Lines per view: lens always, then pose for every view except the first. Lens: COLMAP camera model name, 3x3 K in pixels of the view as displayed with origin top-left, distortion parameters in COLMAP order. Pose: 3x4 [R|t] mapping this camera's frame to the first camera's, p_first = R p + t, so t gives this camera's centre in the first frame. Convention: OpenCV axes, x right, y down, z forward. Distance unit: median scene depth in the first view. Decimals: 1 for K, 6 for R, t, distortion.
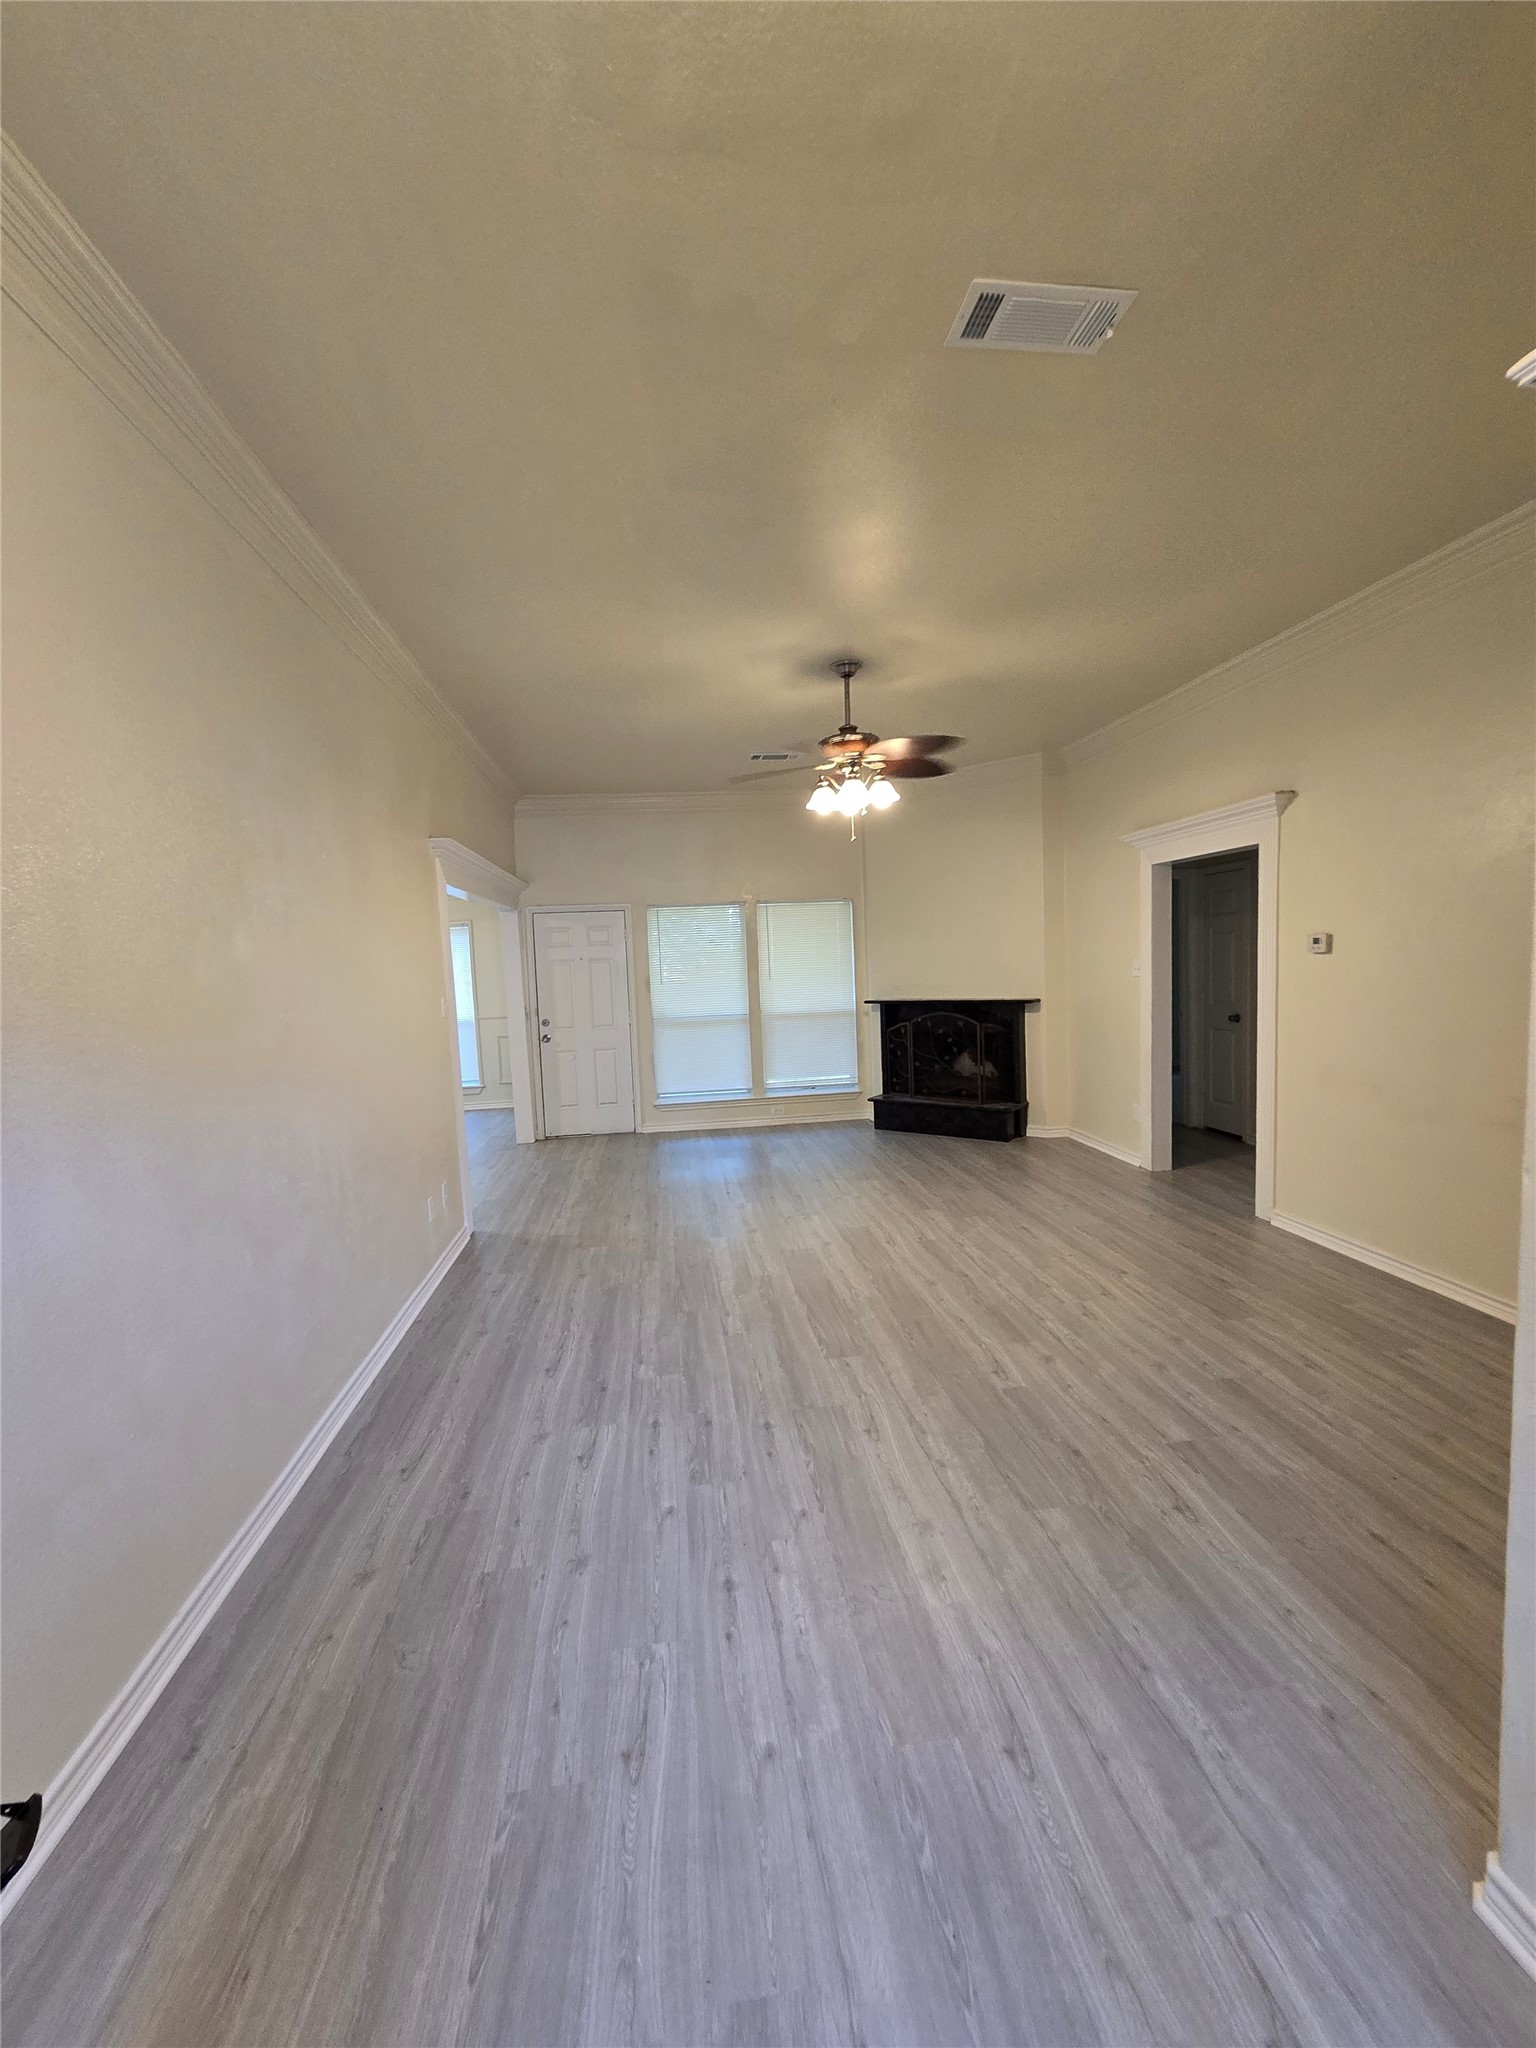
lens RADIAL K [[843.4, 0, 774.9], [0, 843.4, 1021.2], [0, 0, 1]] dist [-0.011233, 0.004084]
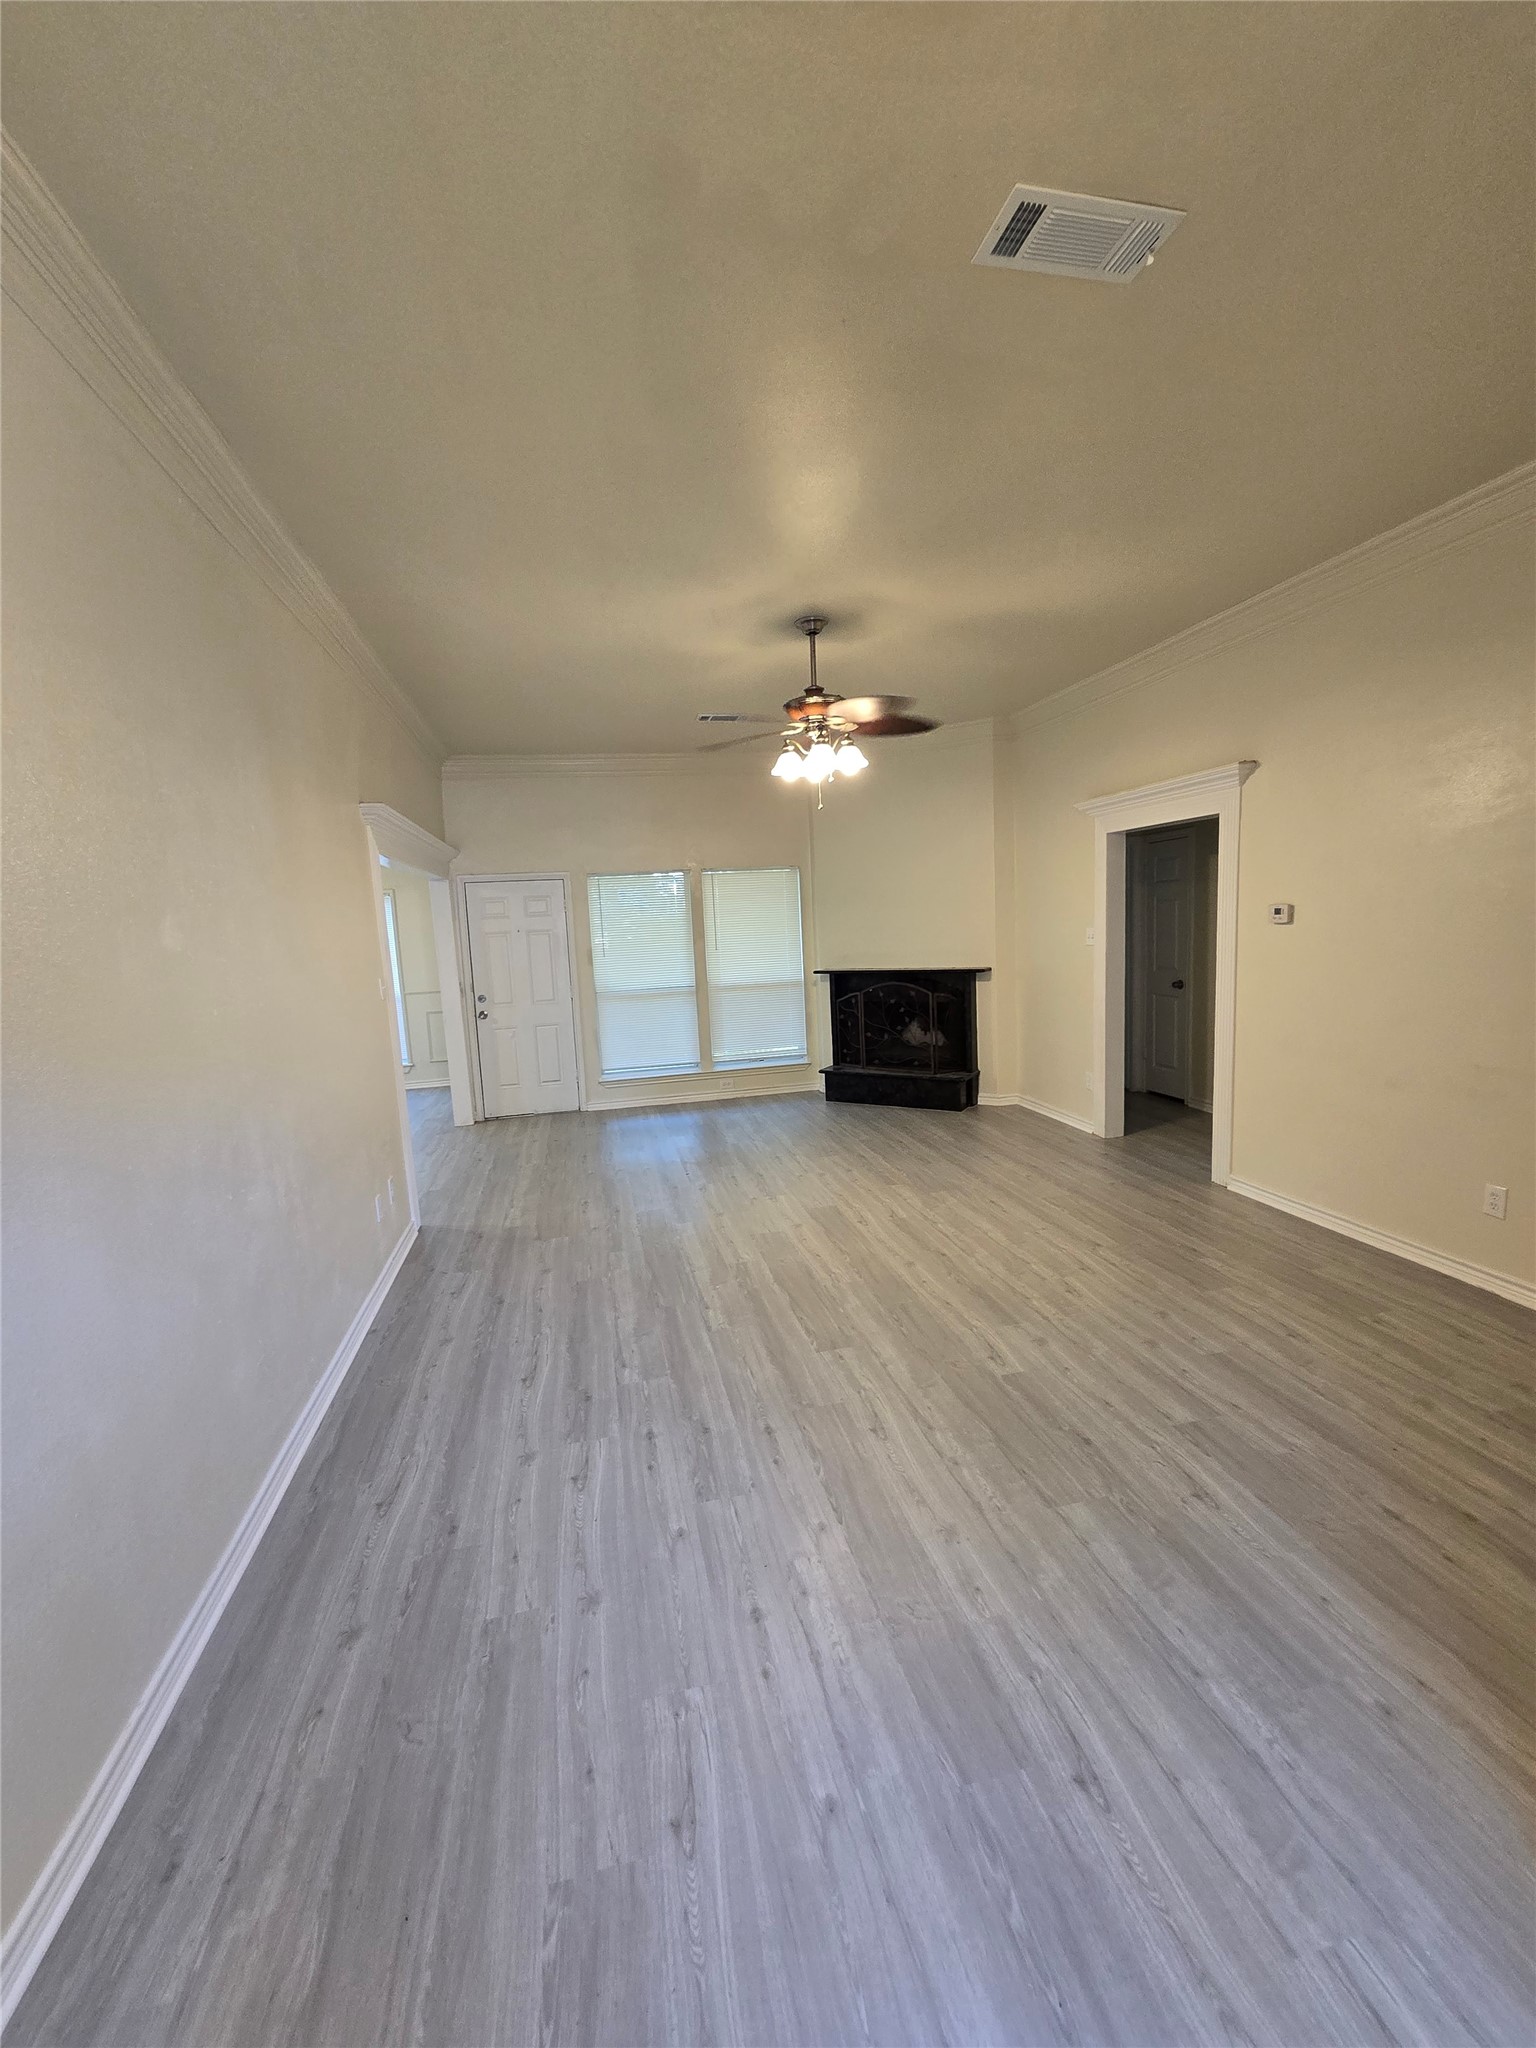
lens RADIAL K [[843.4, 0, 772.2], [0, 843.4, 1020.2], [0, 0, 1]] dist [-0.011233, 0.004084]
pose [[0.995867, -0.017261, 0.089171, -0.098884], [0.013545, 0.999021, 0.042108, -0.028983], [-0.089810, -0.040726, 0.995126, 0.081661]]
